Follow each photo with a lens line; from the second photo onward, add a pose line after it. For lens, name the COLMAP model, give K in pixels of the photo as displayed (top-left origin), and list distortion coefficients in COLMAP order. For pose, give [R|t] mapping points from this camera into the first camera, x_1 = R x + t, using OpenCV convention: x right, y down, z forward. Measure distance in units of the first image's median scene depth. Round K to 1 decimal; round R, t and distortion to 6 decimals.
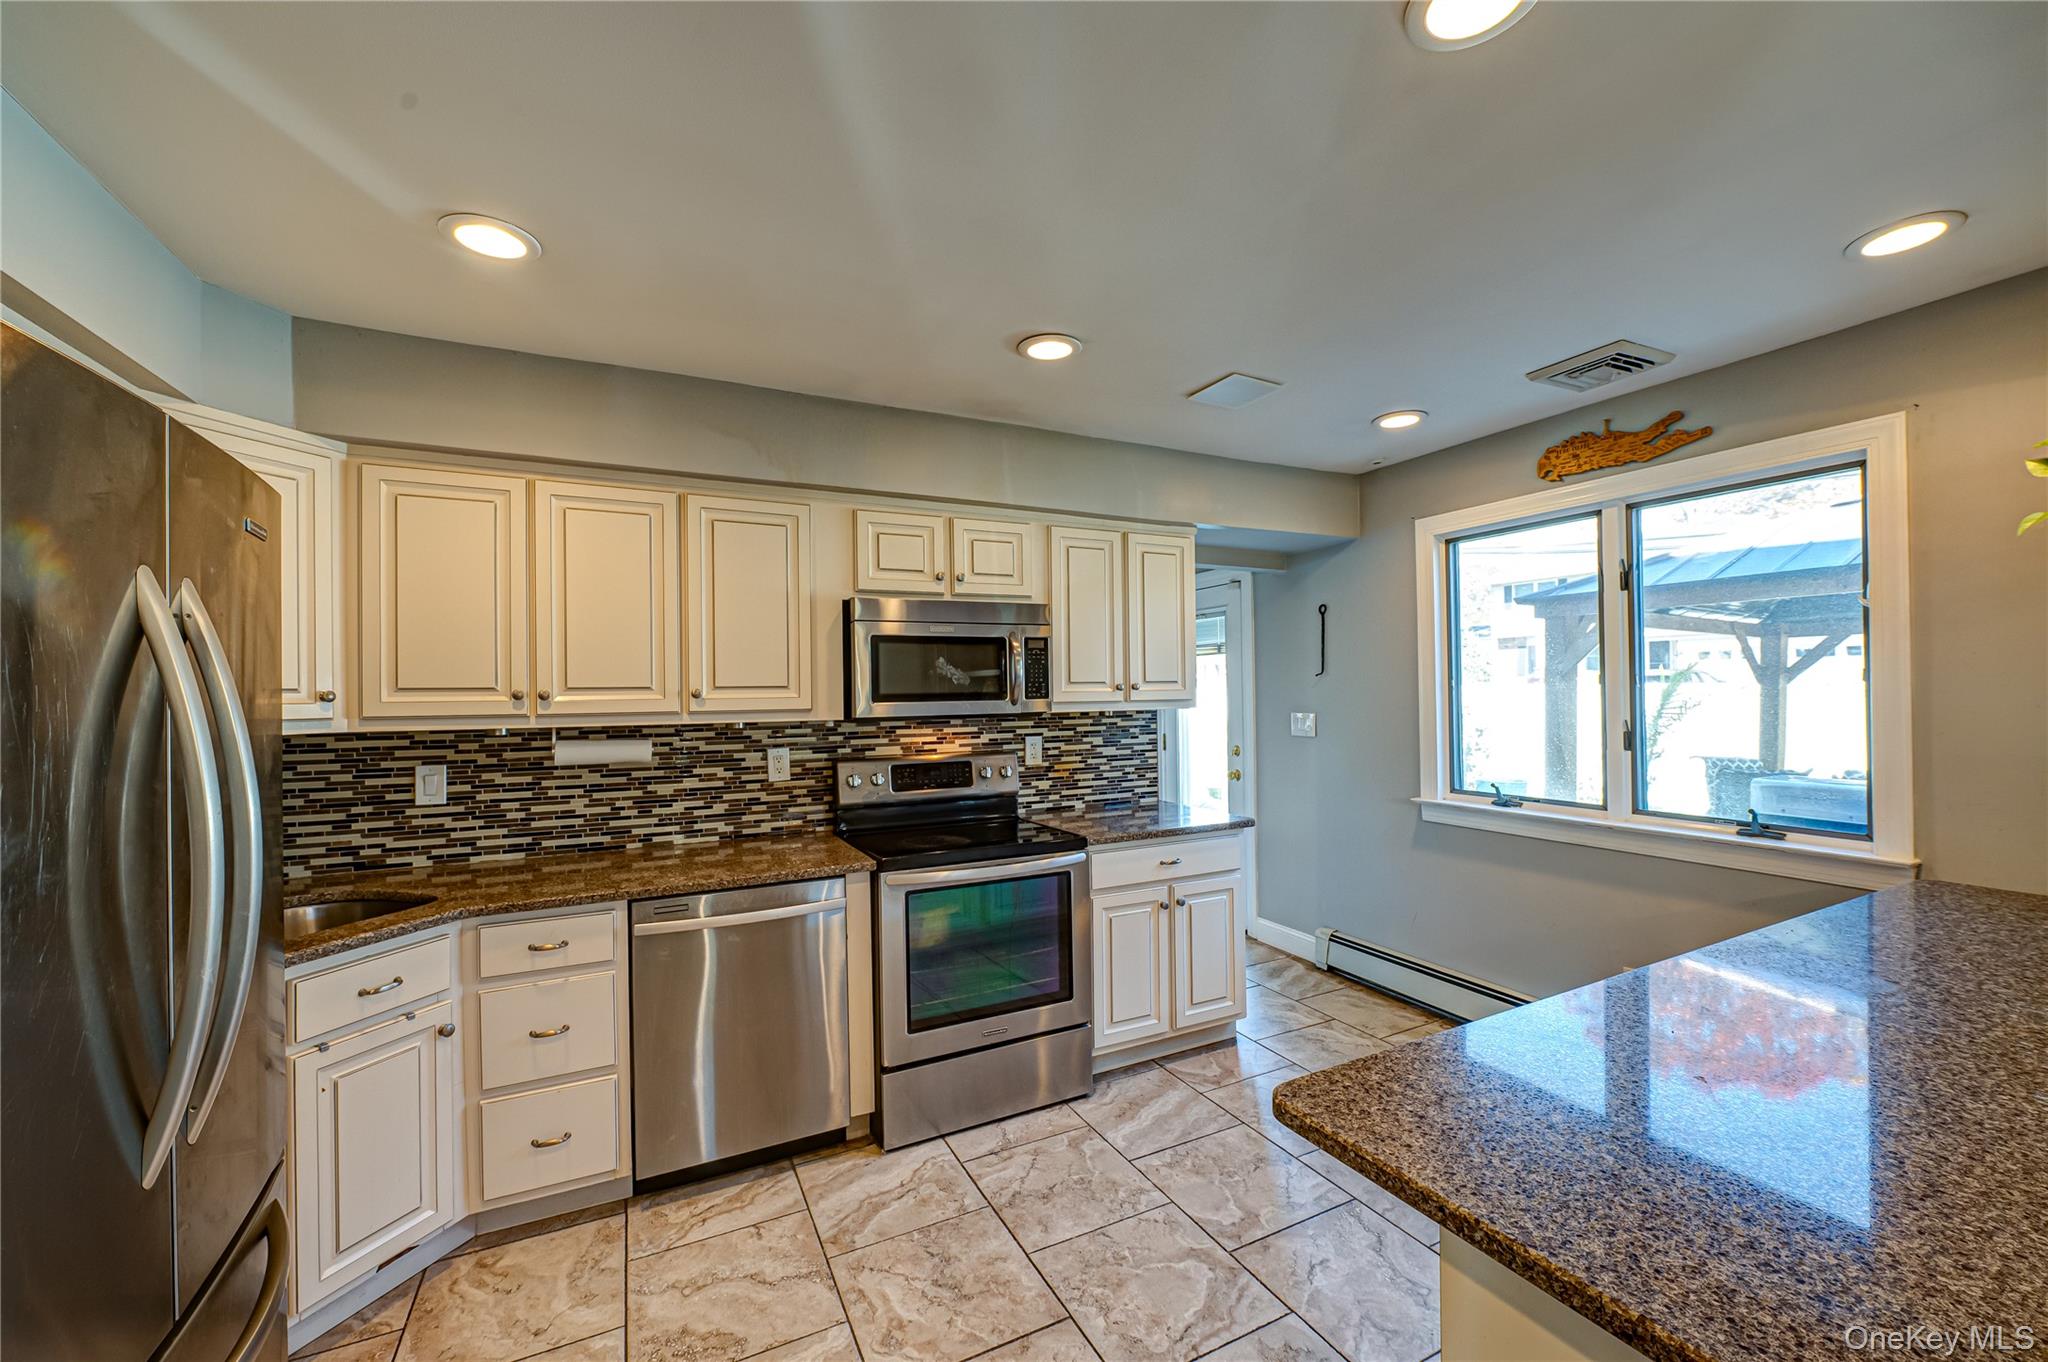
lens RADIAL K [[805.6, 0, 1017.3], [0, 805.6, 681.8], [0, 0, 1]] dist [-0.016868, -0.000105]
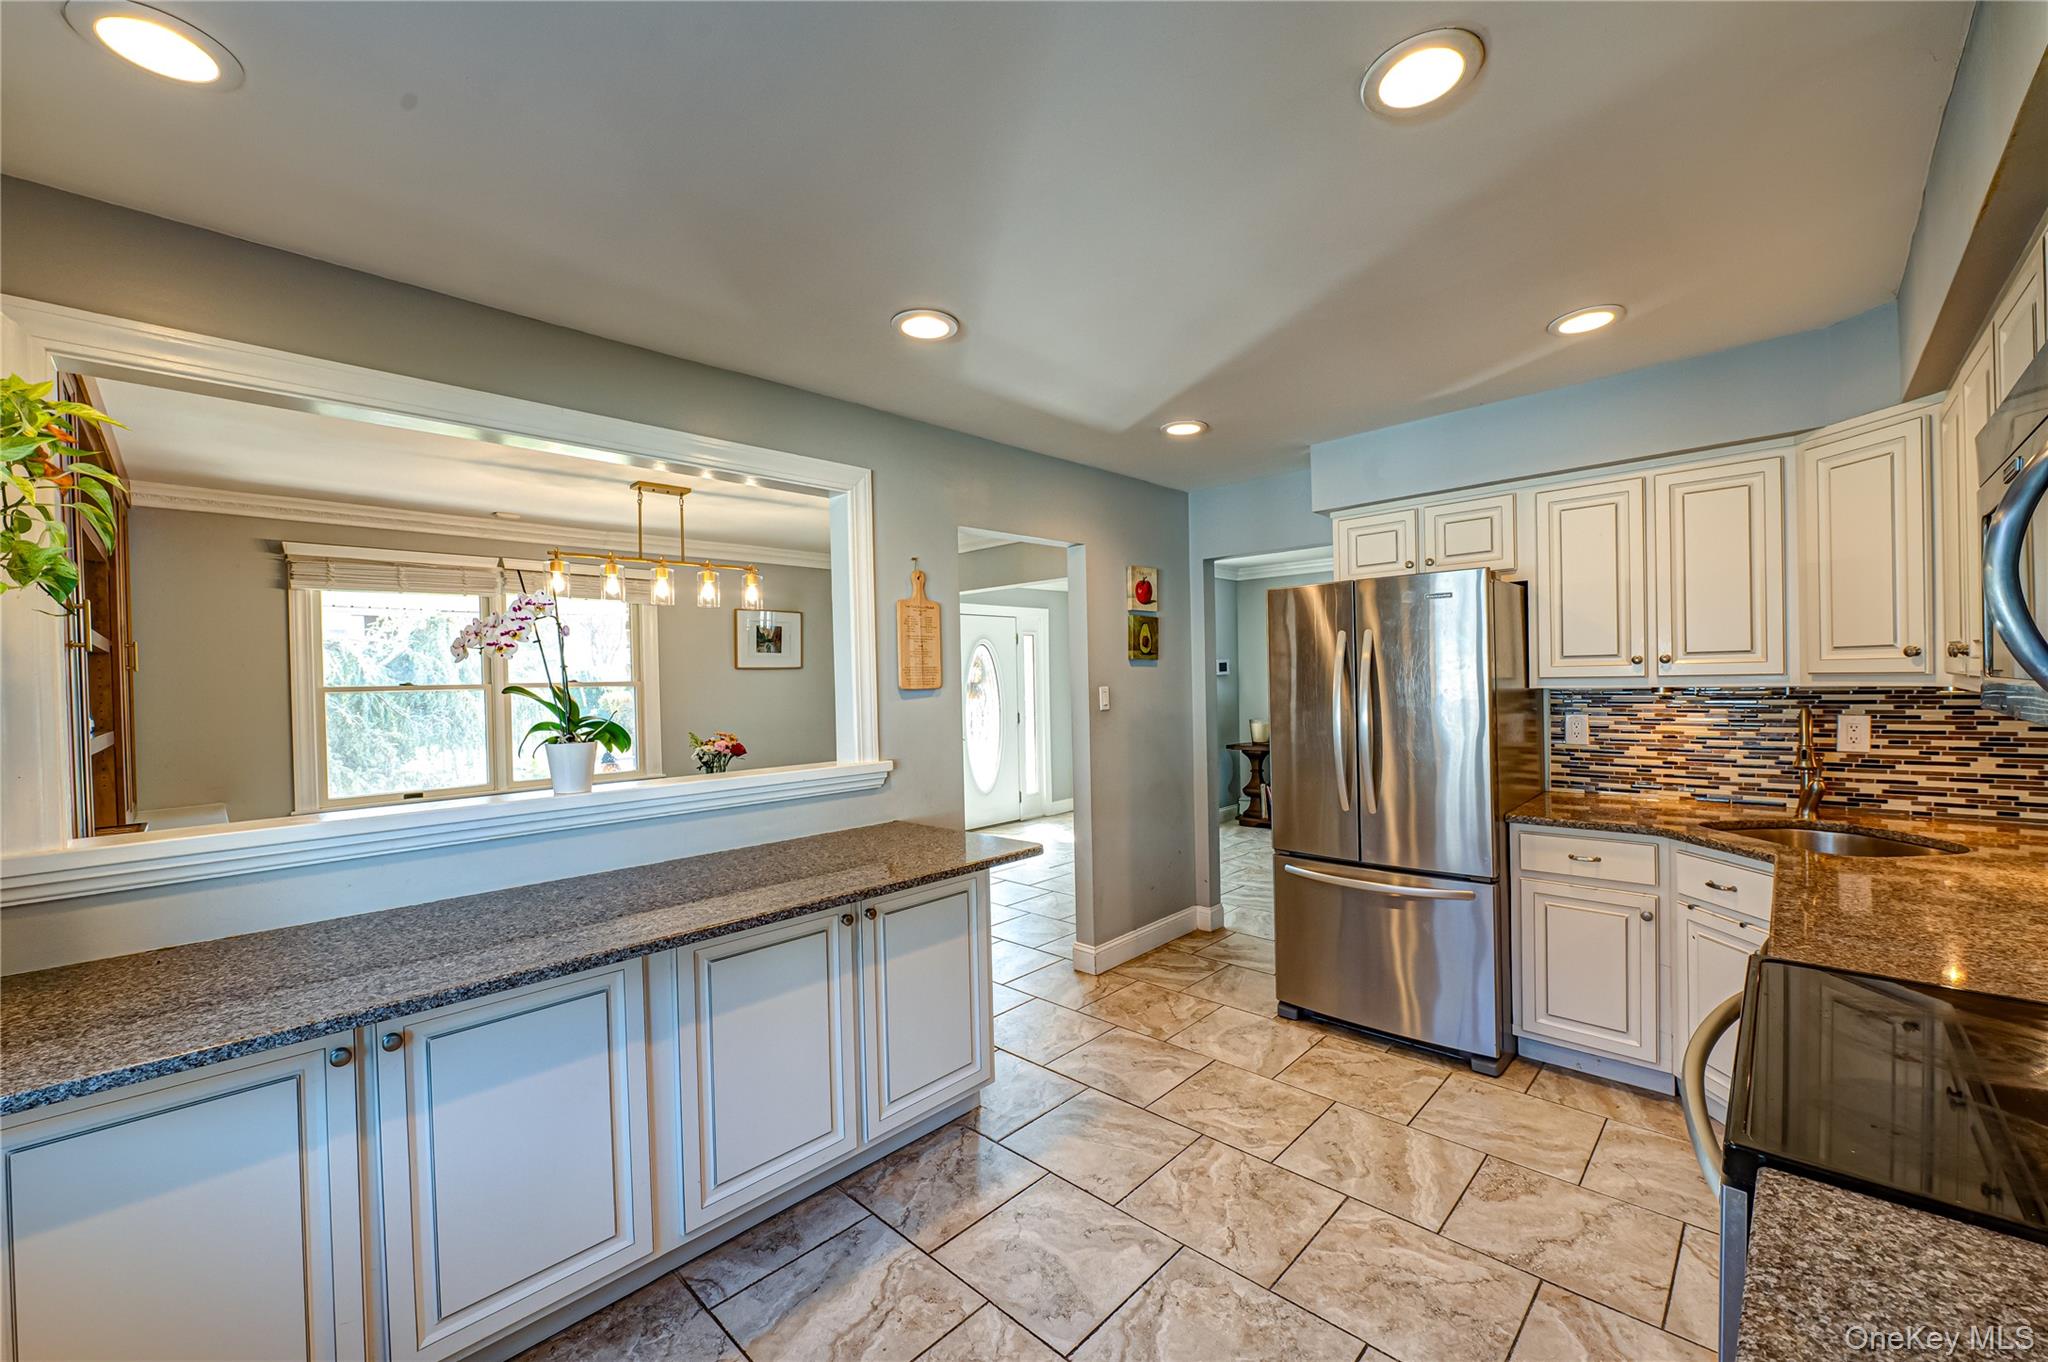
lens RADIAL K [[805.6, 0, 1024.9], [0, 805.6, 683.5], [0, 0, 1]] dist [-0.016868, -0.000105]
pose [[-0.940295, 0.040654, -0.337923, 0.662743], [0.043933, 0.999032, -0.002058, 0.016988], [0.337513, -0.016781, -0.941171, 1.843574]]
